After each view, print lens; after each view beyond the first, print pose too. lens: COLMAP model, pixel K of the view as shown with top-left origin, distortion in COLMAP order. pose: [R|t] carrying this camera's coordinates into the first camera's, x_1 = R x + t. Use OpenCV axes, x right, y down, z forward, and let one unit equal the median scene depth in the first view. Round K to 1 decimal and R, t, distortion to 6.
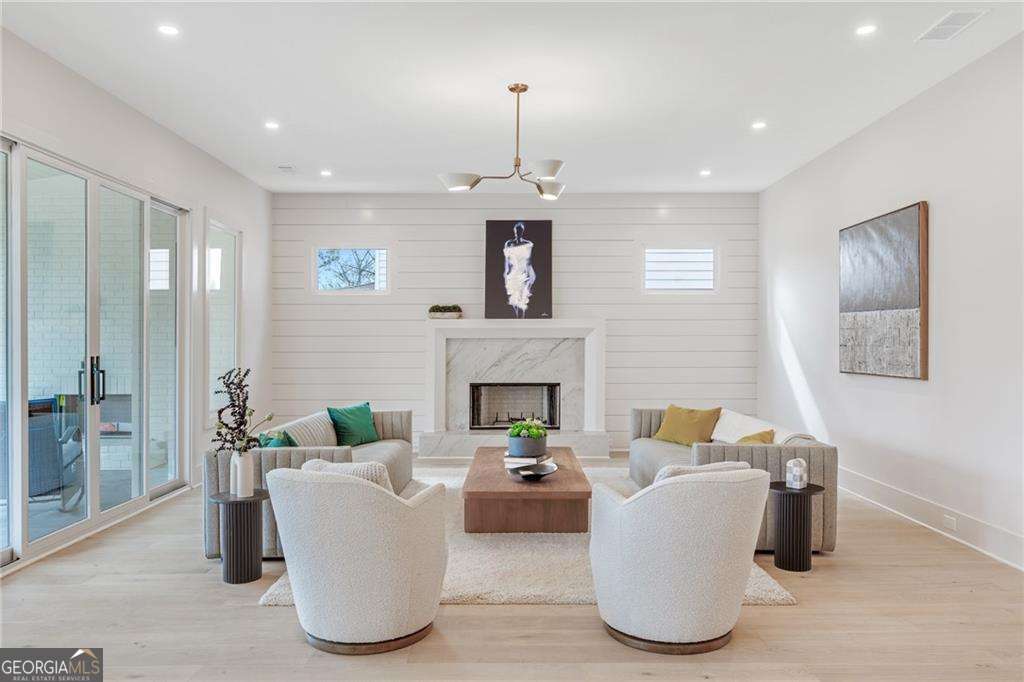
lens RADIAL K [[712.2, 0, 510.8], [0, 712.2, 336.7], [0, 0, 1]] dist [0.012696, 0.005538]
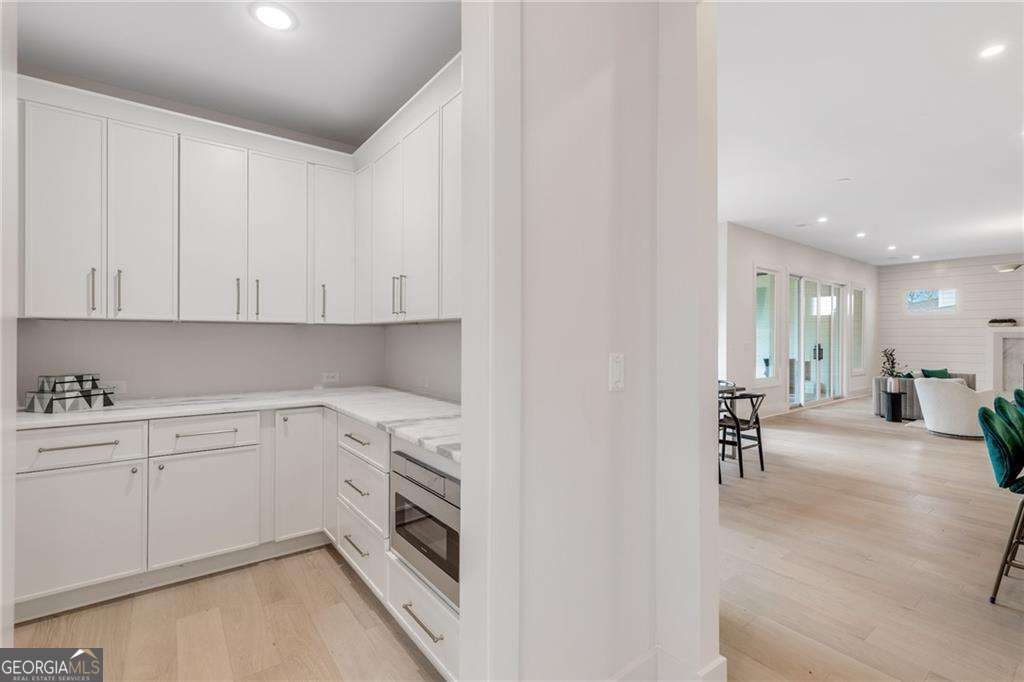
lens RADIAL K [[469.9, 0, 508.6], [0, 469.9, 333.8], [0, 0, 1]] dist [0.013325, -0.000392]
pose [[0.614175, -0.001010, -0.789169, 0.086364], [-0.000575, 0.999998, -0.001727, -0.004974], [0.789169, 0.001514, 0.614174, -0.670262]]
